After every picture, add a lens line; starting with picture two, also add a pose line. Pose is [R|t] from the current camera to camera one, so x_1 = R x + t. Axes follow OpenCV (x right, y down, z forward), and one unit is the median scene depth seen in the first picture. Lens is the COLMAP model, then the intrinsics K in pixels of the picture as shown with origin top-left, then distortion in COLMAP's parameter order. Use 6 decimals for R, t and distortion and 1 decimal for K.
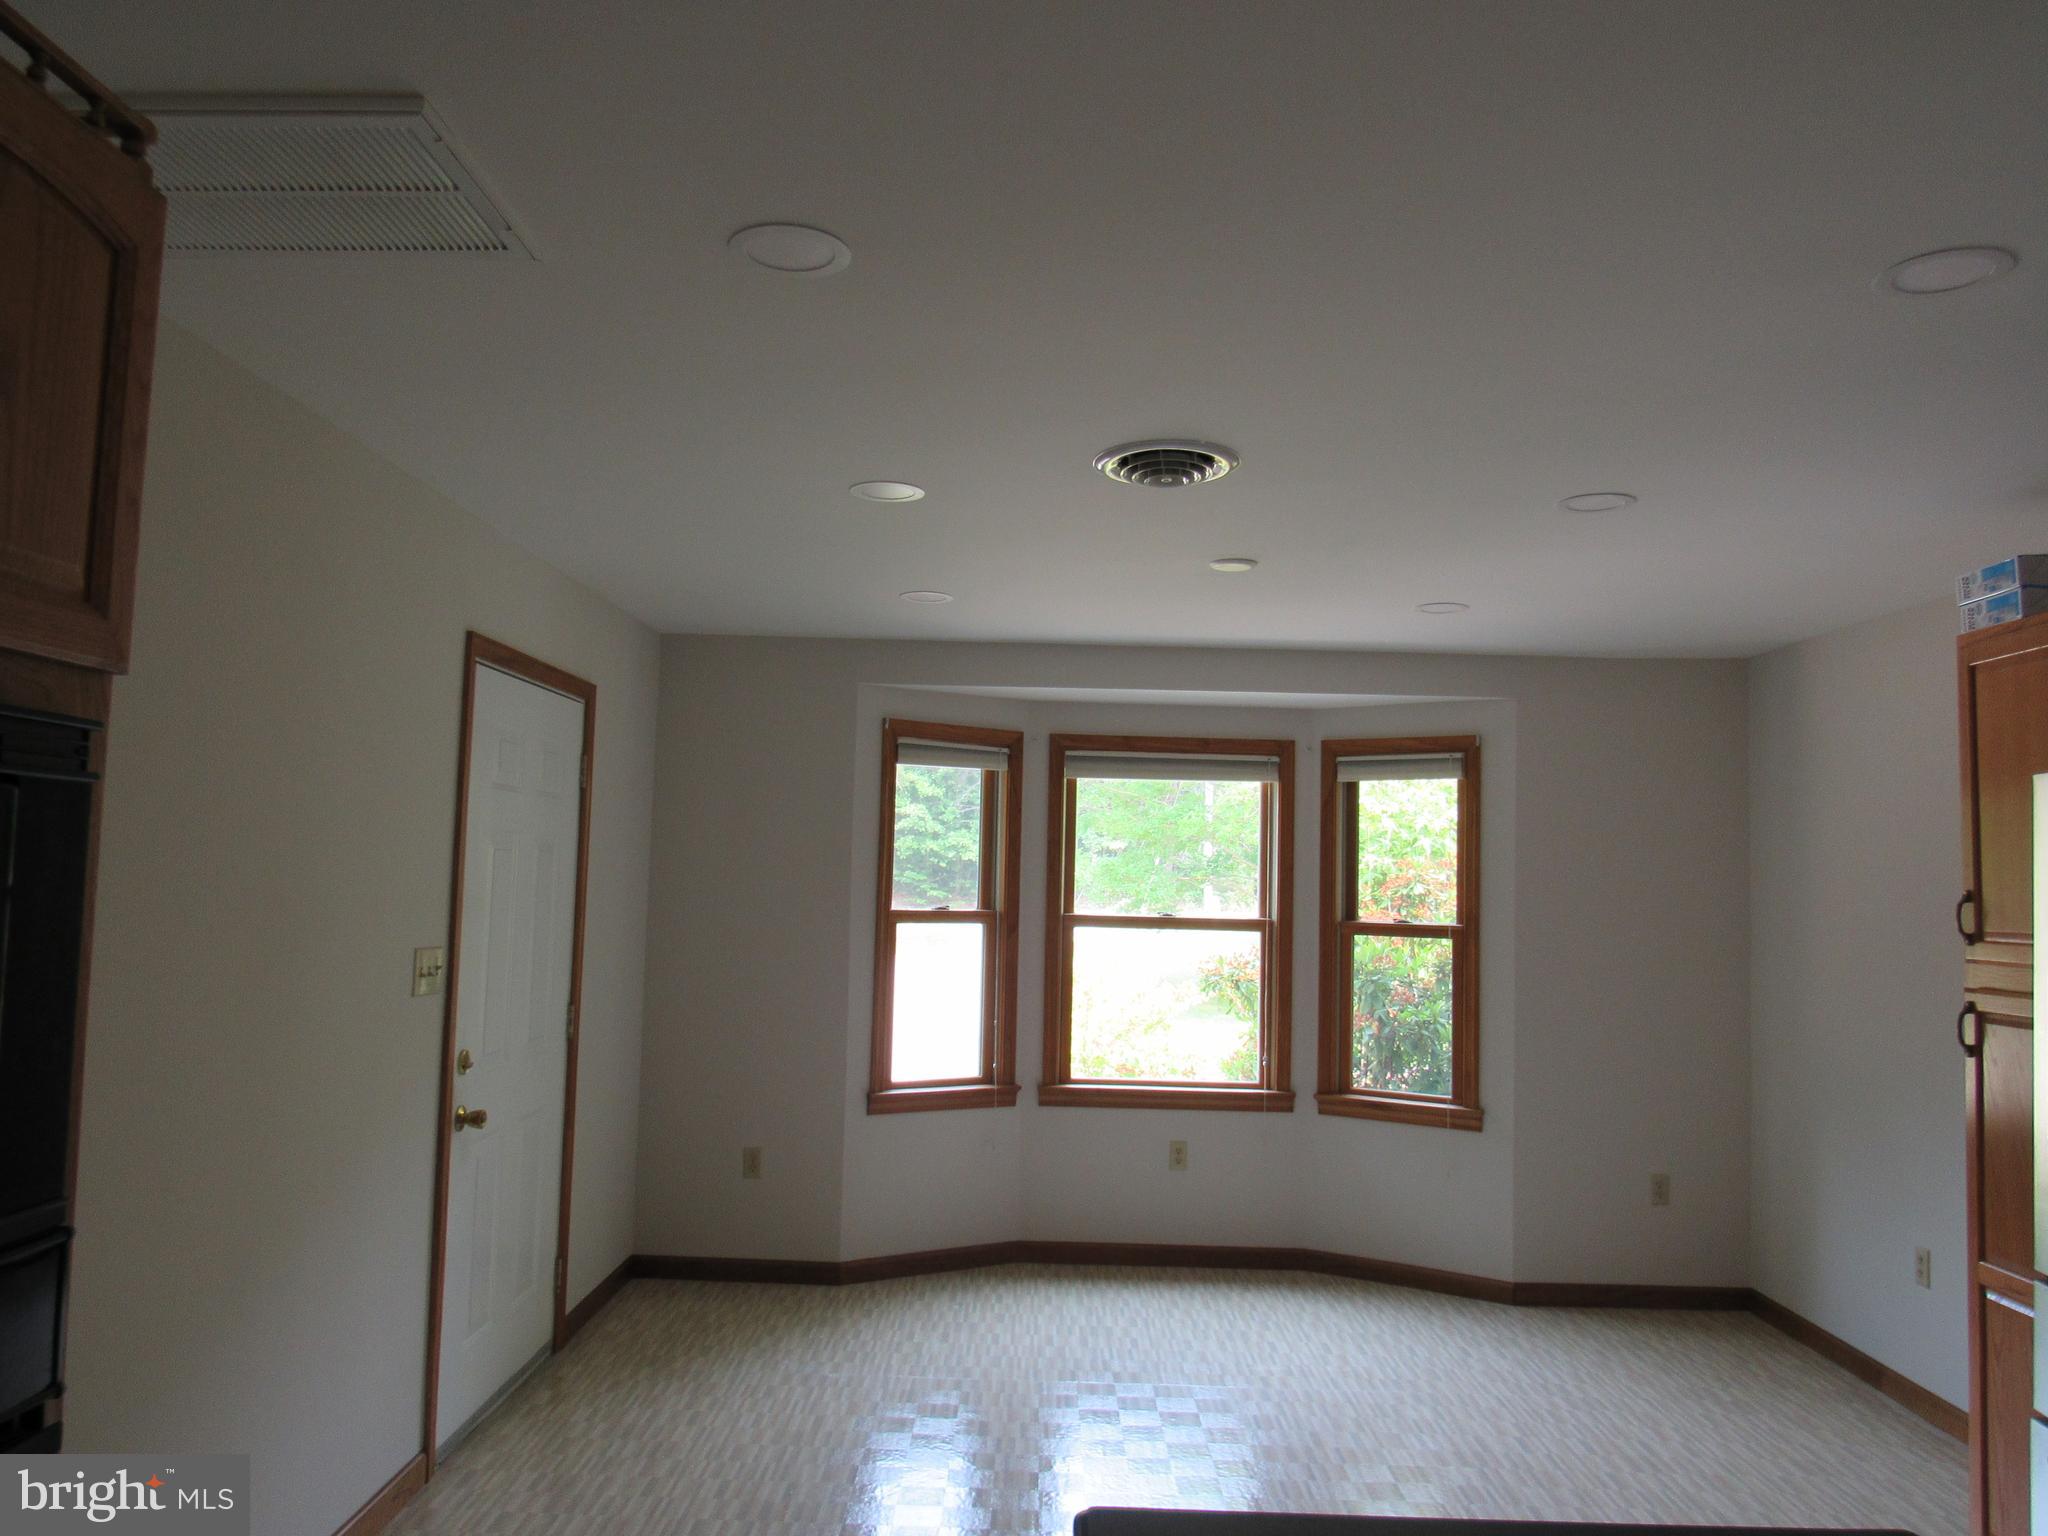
lens RADIAL K [[1476.5, 0, 1023.9], [0, 1476.5, 763.8], [0, 0, 1]] dist [-0.036085, 0.015651]
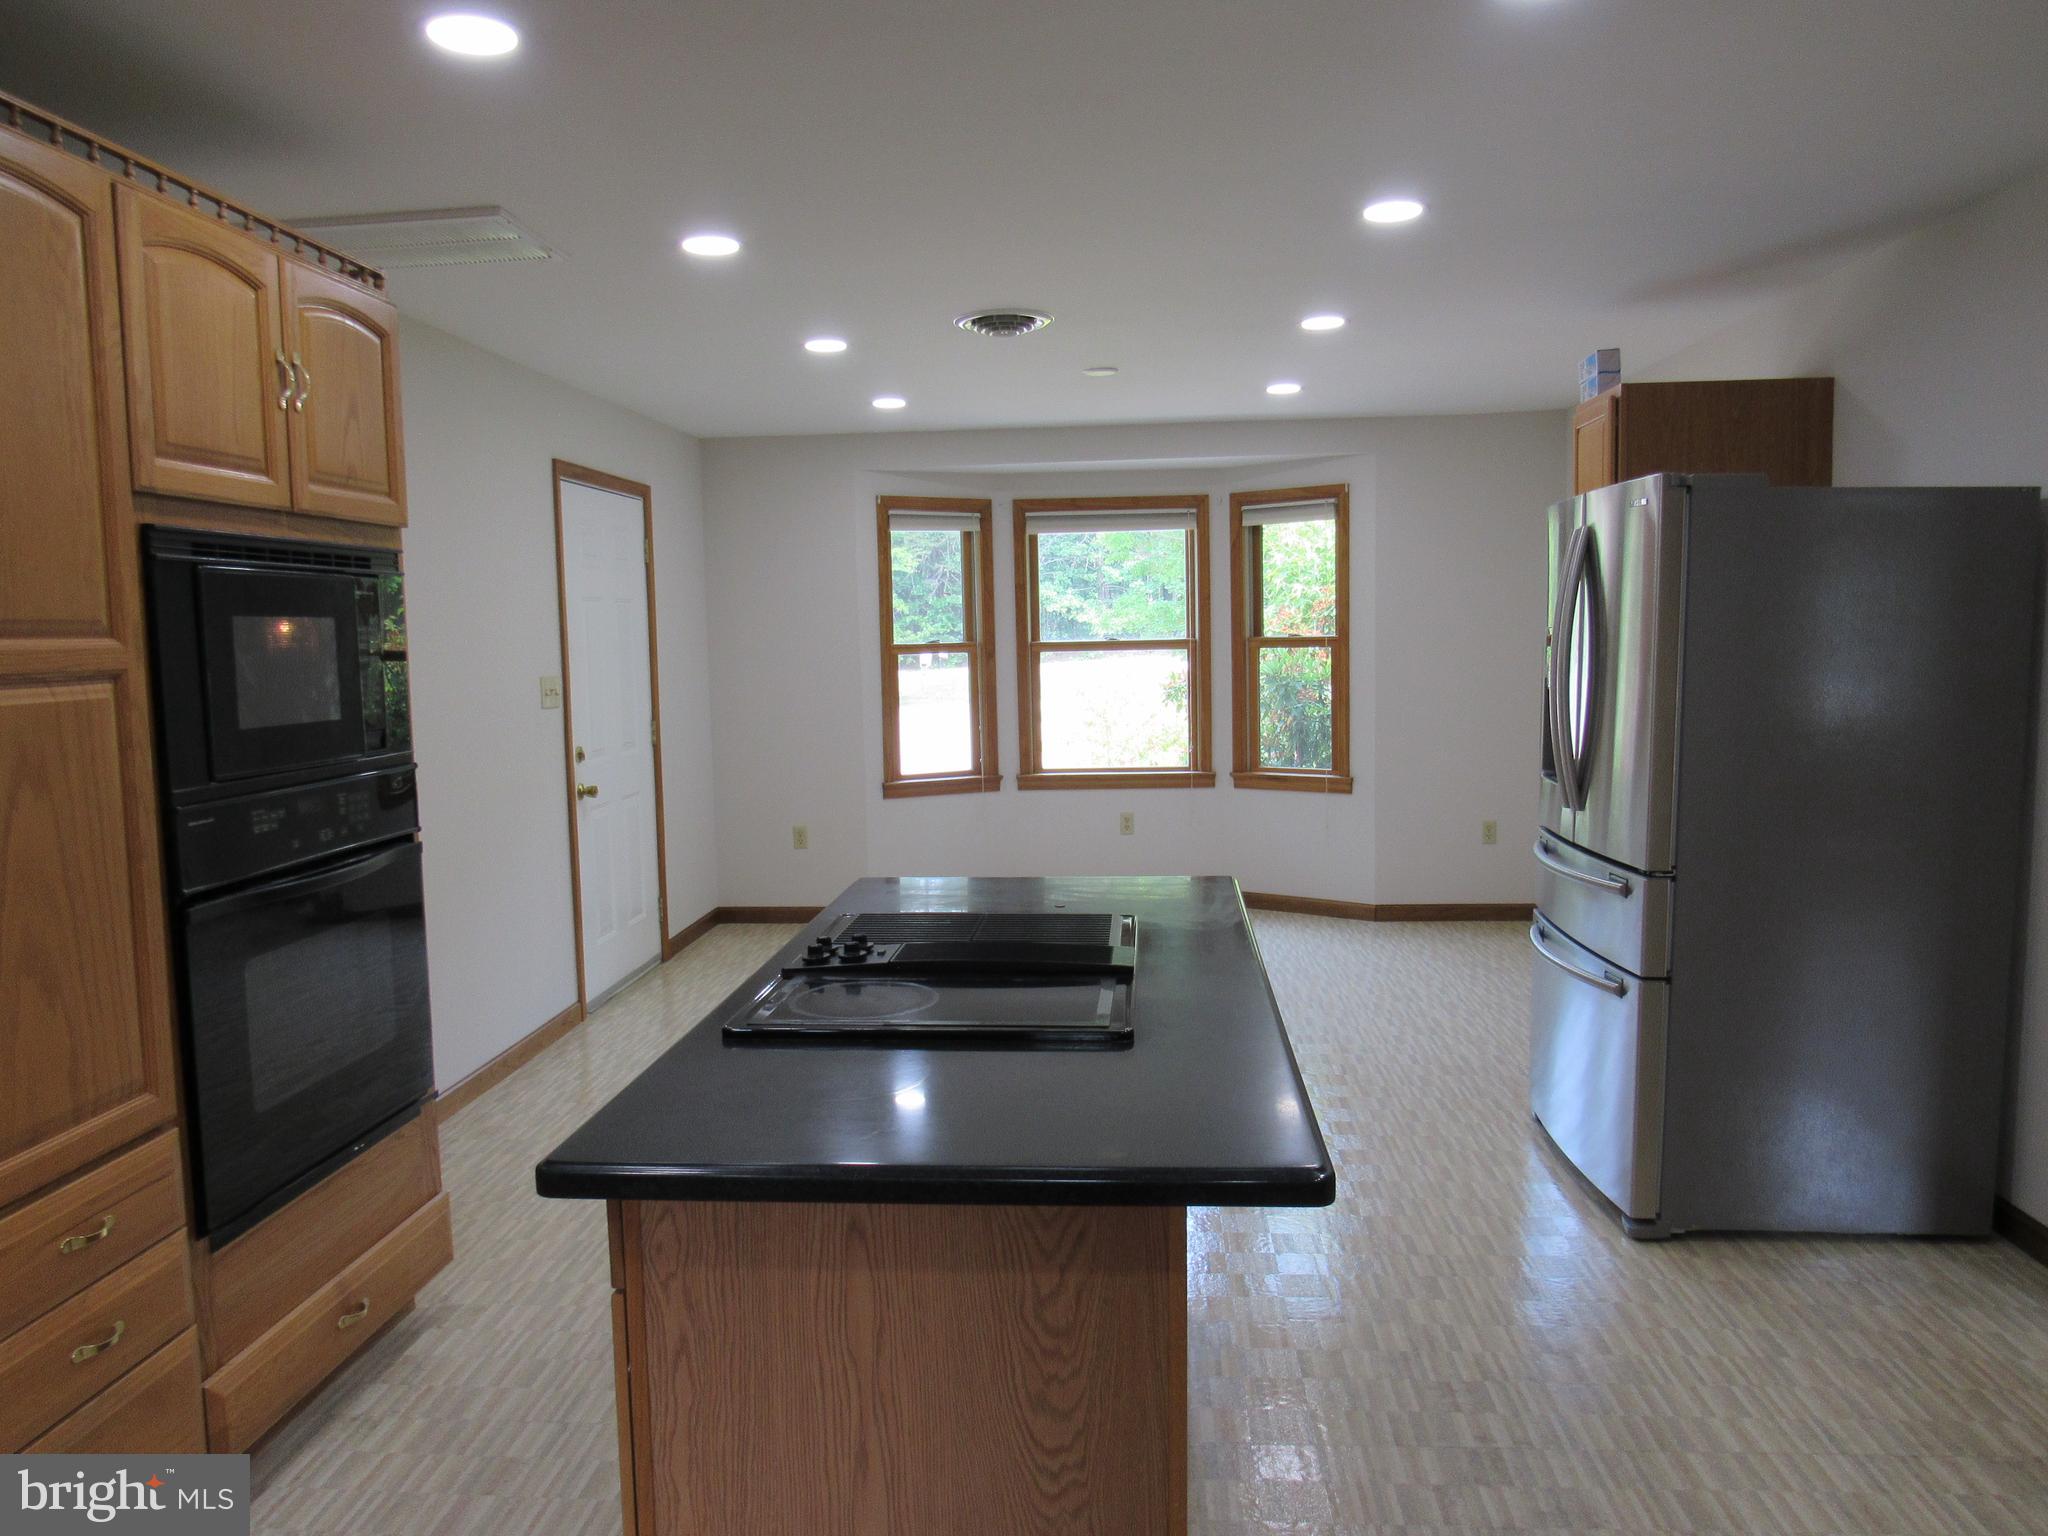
lens RADIAL K [[1476.5, 0, 1020.7], [0, 1476.5, 772.1], [0, 0, 1]] dist [-0.036085, 0.015651]
pose [[0.996503, -0.040268, -0.073211, 0.109412], [0.052302, 0.983933, 0.170706, -0.005938], [0.065161, -0.173938, 0.982598, -0.279628]]
